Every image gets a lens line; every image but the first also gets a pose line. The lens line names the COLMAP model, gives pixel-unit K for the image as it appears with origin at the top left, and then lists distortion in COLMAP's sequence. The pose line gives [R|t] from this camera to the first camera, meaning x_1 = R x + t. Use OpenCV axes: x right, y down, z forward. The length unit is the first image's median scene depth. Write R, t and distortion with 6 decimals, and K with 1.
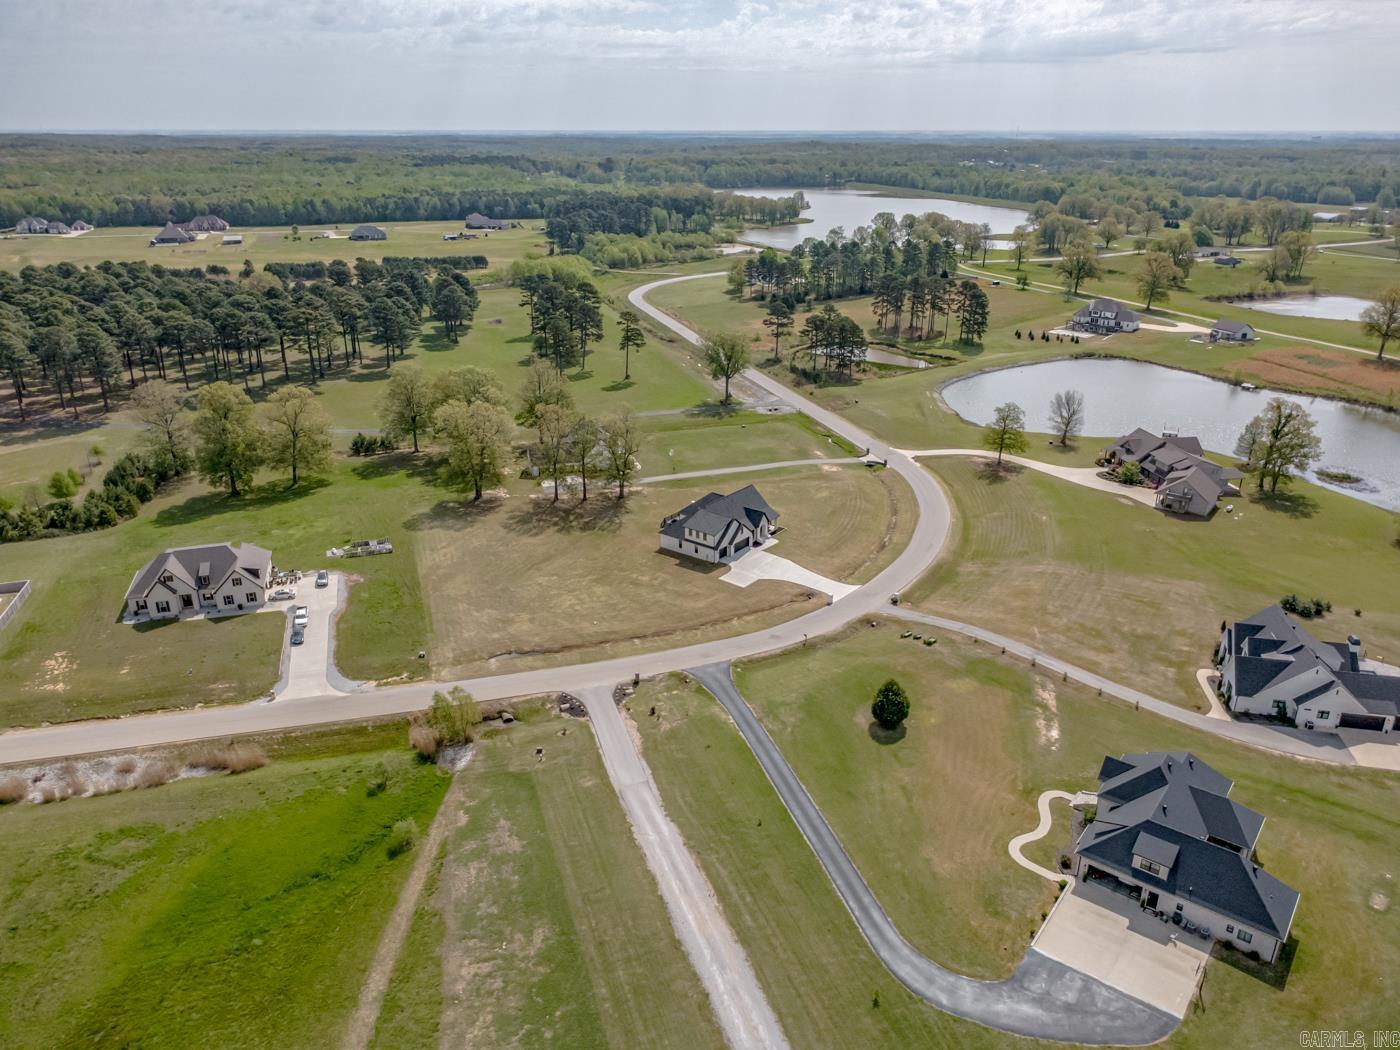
lens RADIAL K [[994.8, 0, 704.5], [0, 994.8, 491.3], [0, 0, 1]] dist [0.003175, 0.001308]
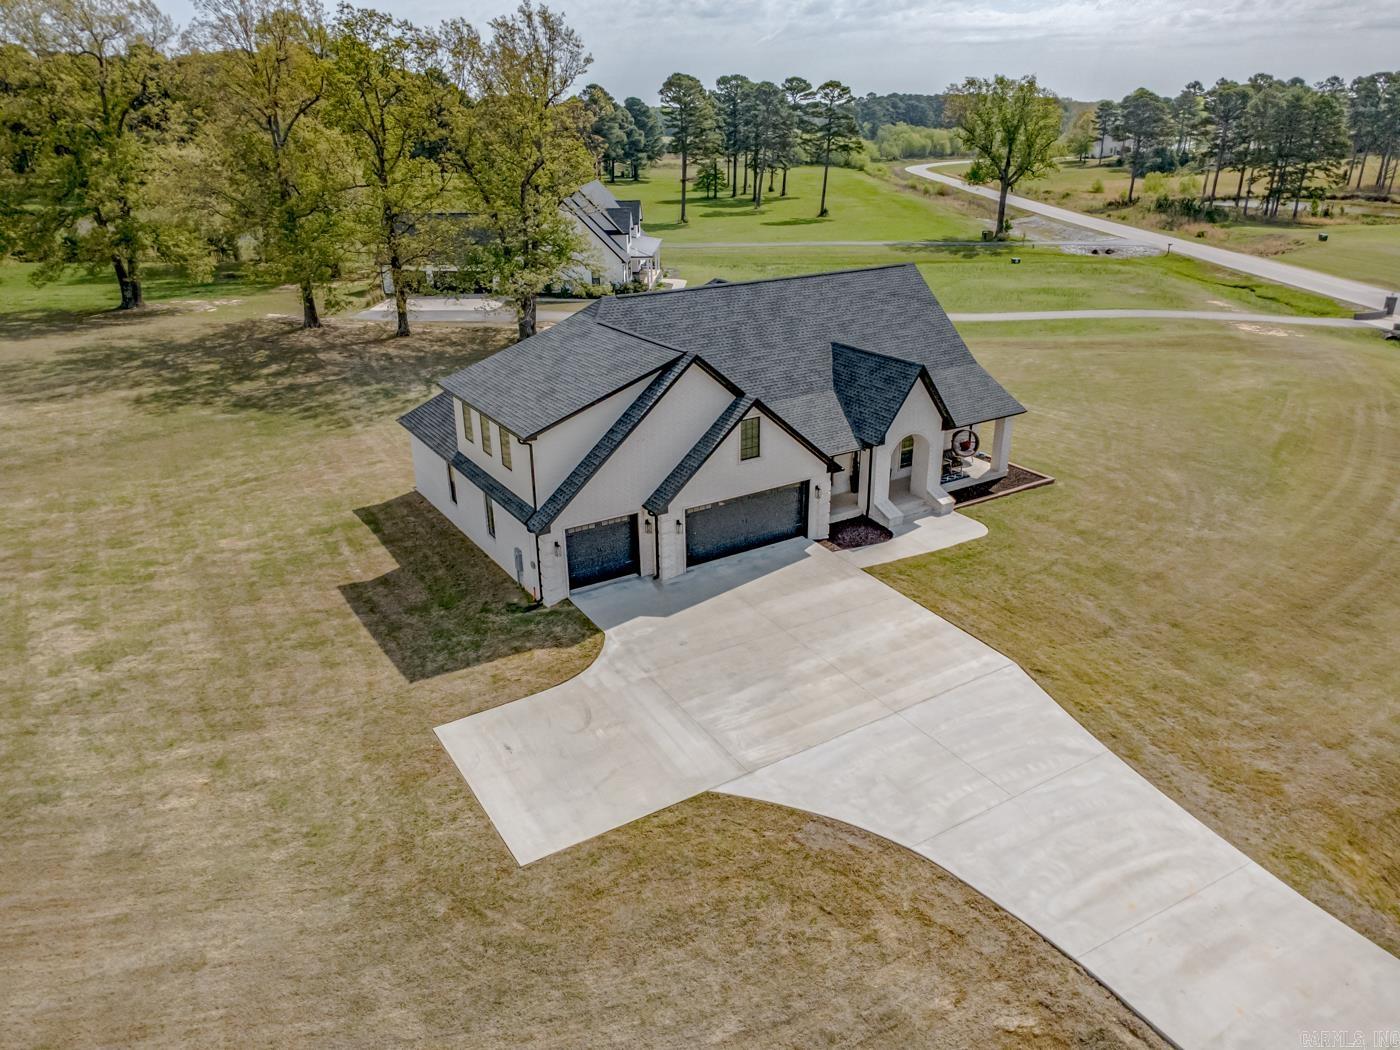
lens RADIAL K [[994.8, 0, 704.5], [0, 994.8, 491.3], [0, 0, 1]] dist [0.003175, 0.001308]
pose [[0.942103, 0.108035, -0.317443, 0.085271], [-0.104083, 0.994133, 0.029437, 0.043752], [0.318761, 0.005308, 0.947820, 0.828658]]
